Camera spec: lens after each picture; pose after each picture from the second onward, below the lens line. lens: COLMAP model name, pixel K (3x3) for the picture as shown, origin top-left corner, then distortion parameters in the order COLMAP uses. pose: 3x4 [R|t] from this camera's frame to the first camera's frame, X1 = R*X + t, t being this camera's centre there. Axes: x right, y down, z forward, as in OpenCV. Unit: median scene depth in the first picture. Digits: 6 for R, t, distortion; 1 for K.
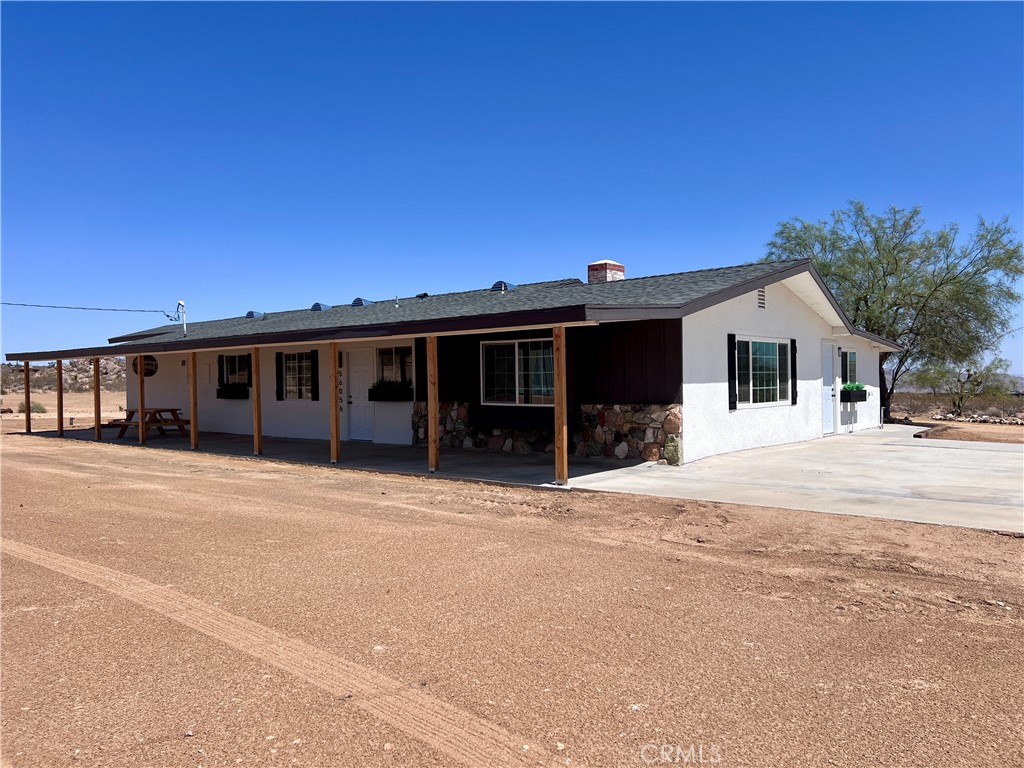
lens RADIAL K [[770.3, 0, 516.7], [0, 770.3, 378.0], [0, 0, 1]] dist [0.025434, -0.012833]
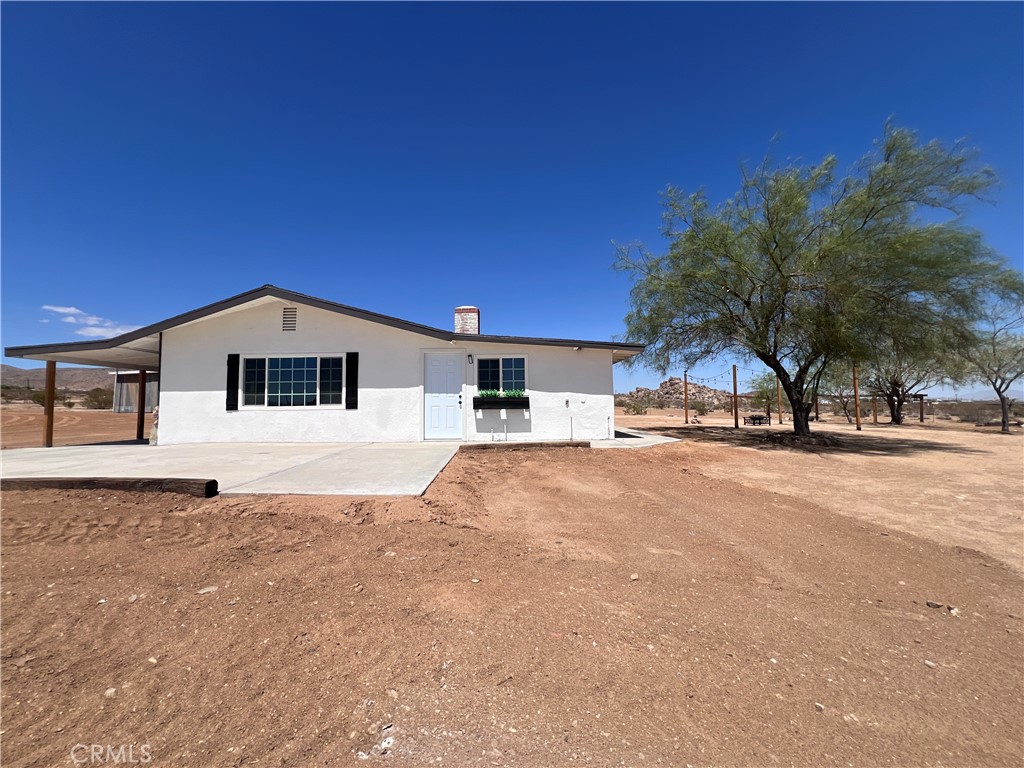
lens RADIAL K [[408.2, 0, 507.4], [0, 408.2, 385.4], [0, 0, 1]] dist [-0.002388, -0.000073]
pose [[0.636795, -0.036824, -0.770153, 0.943031], [0.009365, 0.999155, -0.040030, 0.025142], [0.770976, 0.018278, 0.636602, 0.765903]]
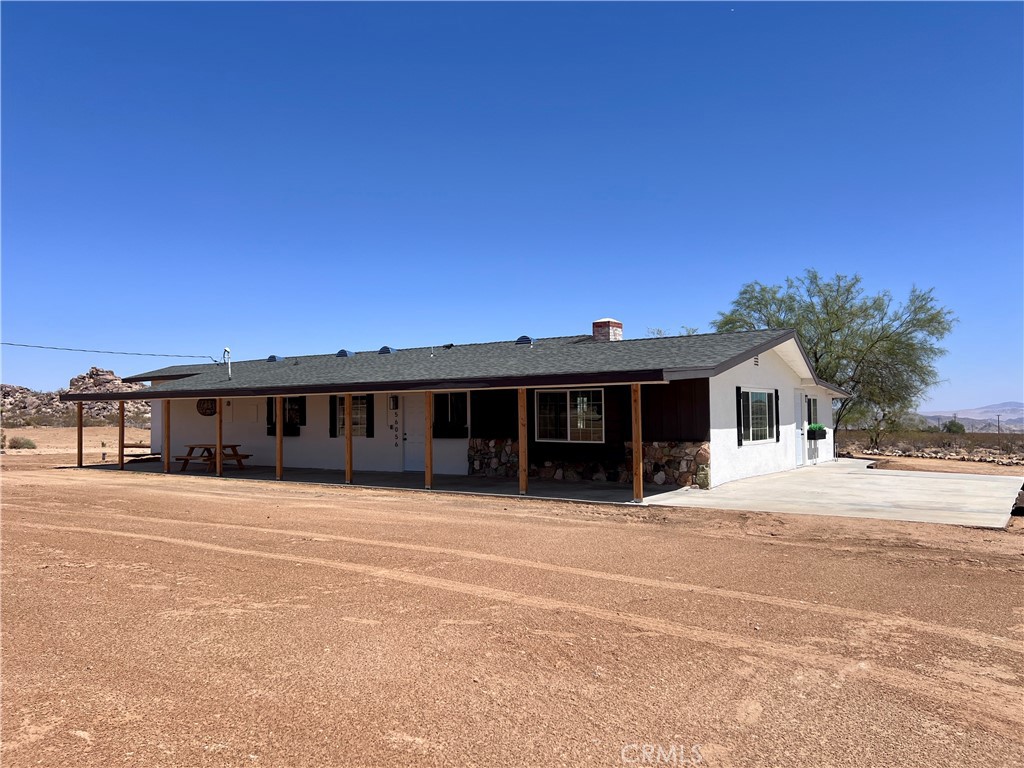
lens RADIAL K [[770.3, 0, 509.3], [0, 770.3, 390.0], [0, 0, 1]] dist [0.025434, -0.012833]
pose [[0.996068, 0.006913, 0.088325, -0.176626], [-0.004237, 0.999527, -0.030450, -0.008901], [-0.088494, 0.029956, 0.995626, -0.197182]]
